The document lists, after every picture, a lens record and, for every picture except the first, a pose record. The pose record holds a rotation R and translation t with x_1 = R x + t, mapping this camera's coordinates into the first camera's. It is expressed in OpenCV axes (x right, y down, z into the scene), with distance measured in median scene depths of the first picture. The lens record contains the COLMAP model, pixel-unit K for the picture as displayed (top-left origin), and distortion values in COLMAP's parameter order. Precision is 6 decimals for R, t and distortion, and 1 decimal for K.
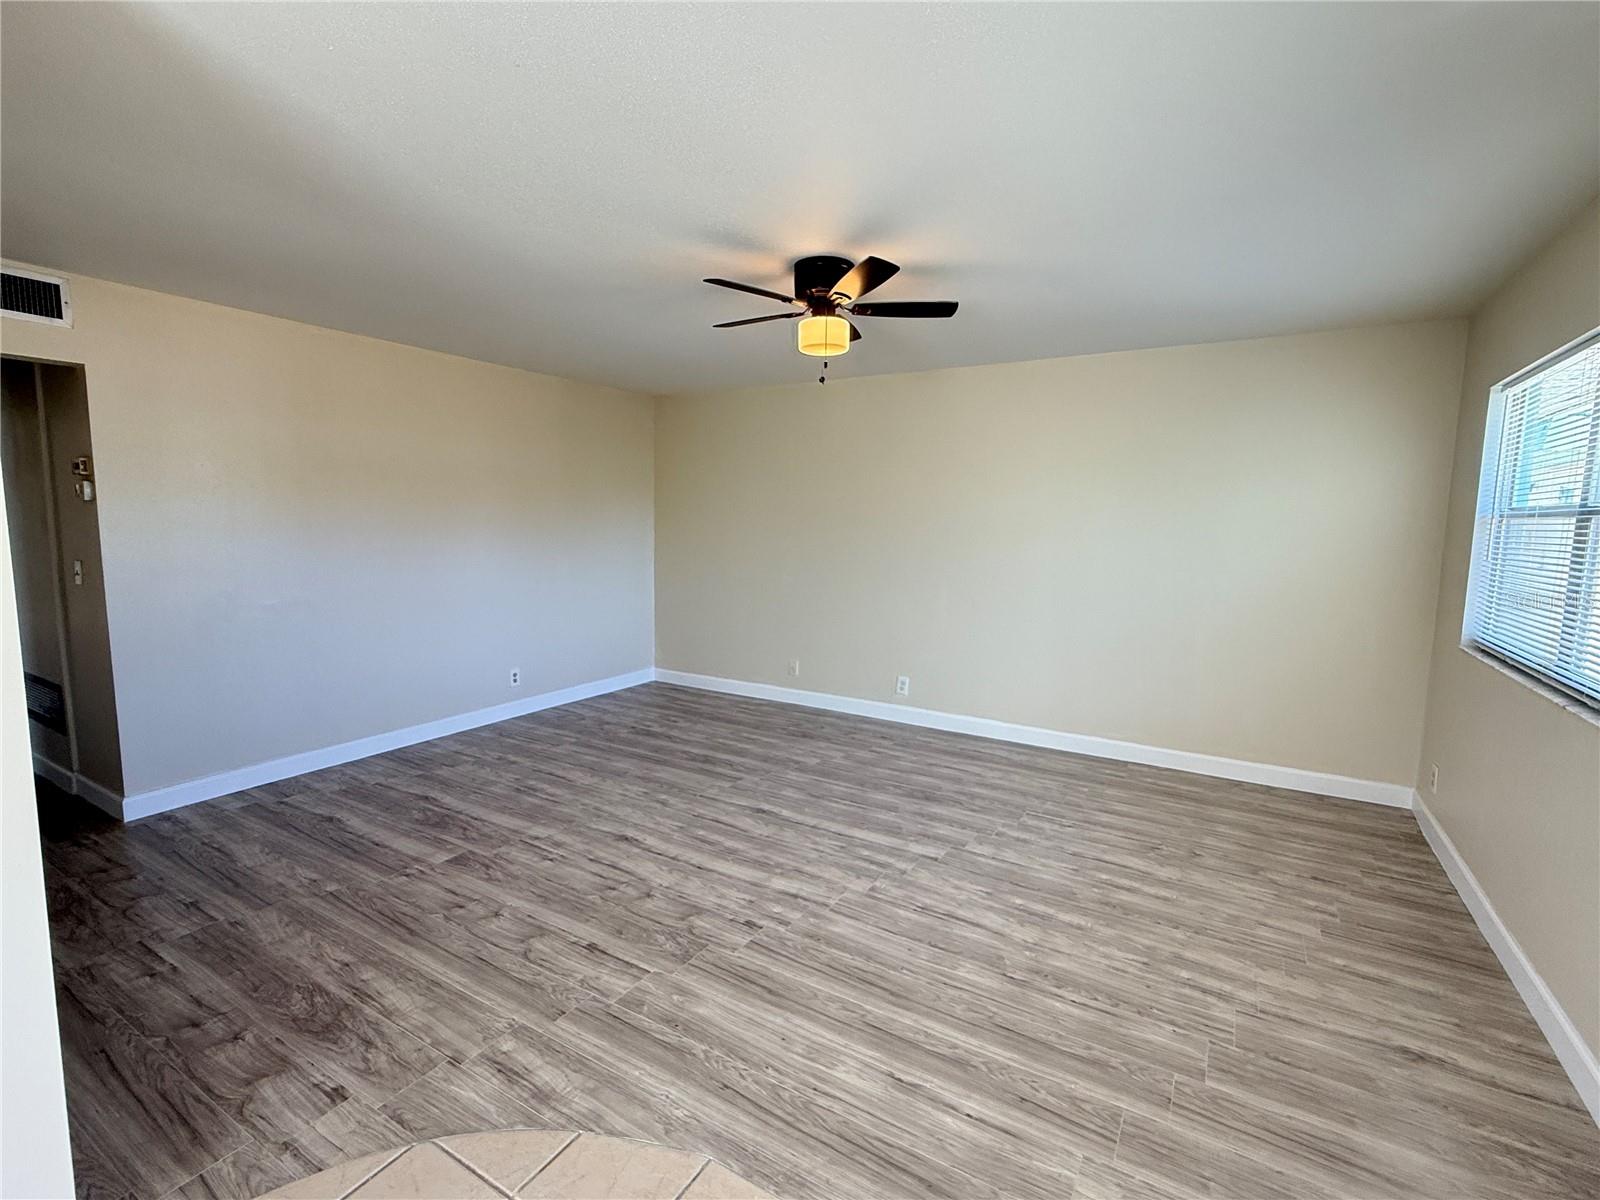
lens RADIAL K [[730.4, 0, 797.4], [0, 730.4, 600.5], [0, 0, 1]] dist [0.000455, -0.000093]
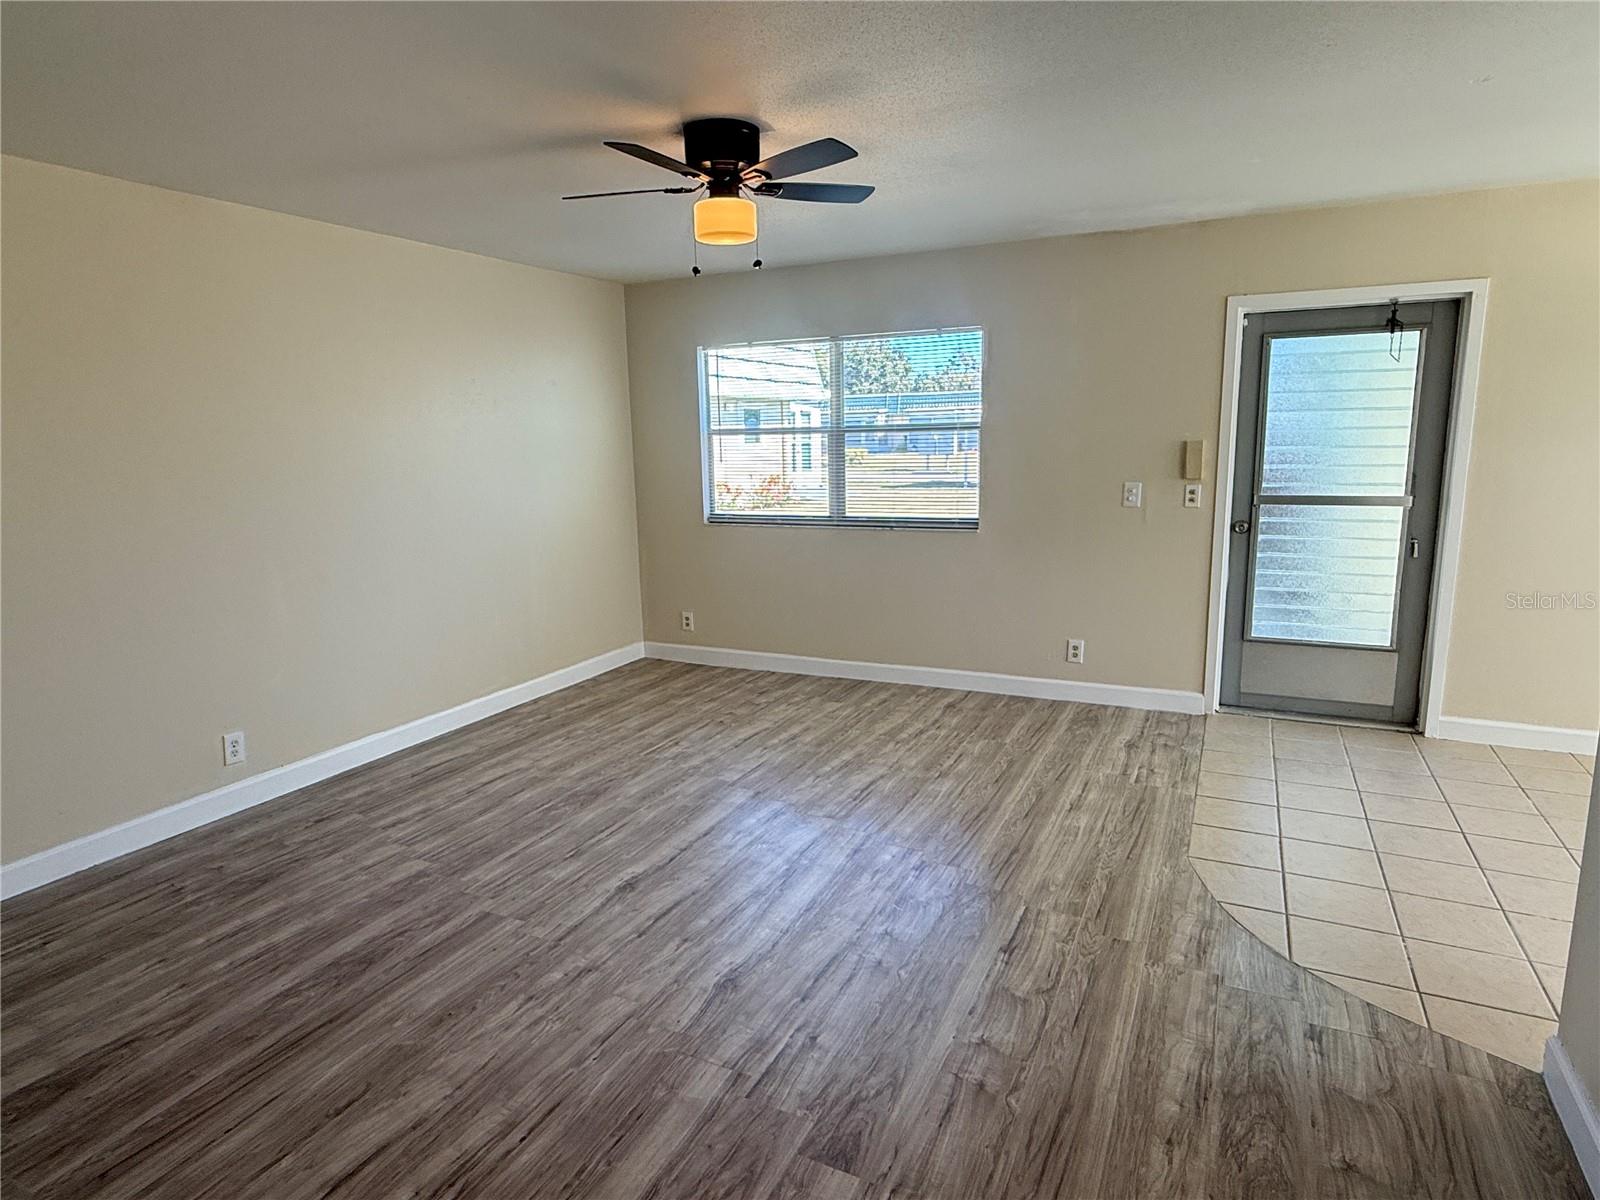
lens RADIAL K [[919.4, 0, 797.2], [0, 919.4, 604.5], [0, 0, 1]] dist [-0.002491, 0.002475]
pose [[-0.088441, -0.196463, 0.976514, -1.058140], [0.132173, 0.969372, 0.206997, -0.154996], [-0.987273, 0.147376, -0.059765, 1.062941]]
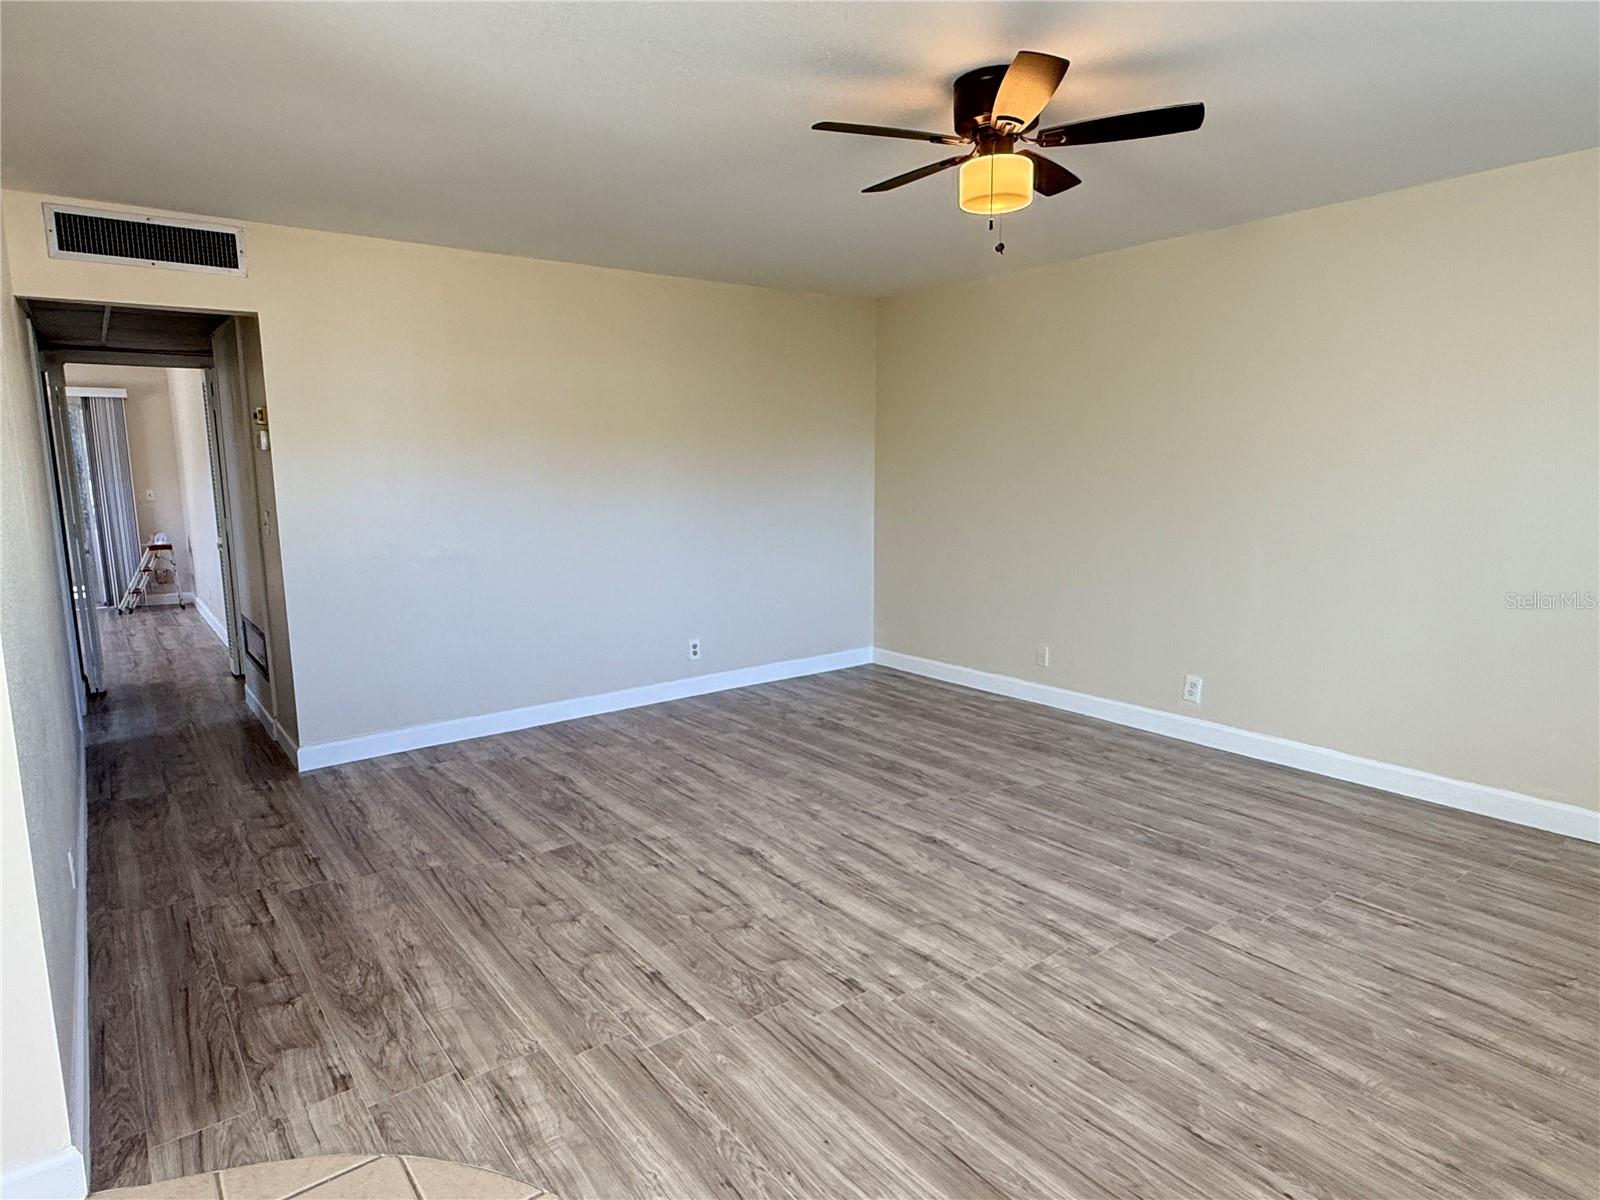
lens RADIAL K [[919.4, 0, 797.2], [0, 919.4, 604.5], [0, 0, 1]] dist [-0.002491, 0.002475]
pose [[0.931678, 0.032266, -0.361850, 0.194137], [-0.017294, 0.998858, 0.044539, 0.006481], [0.362874, -0.035238, 0.931172, 0.093078]]
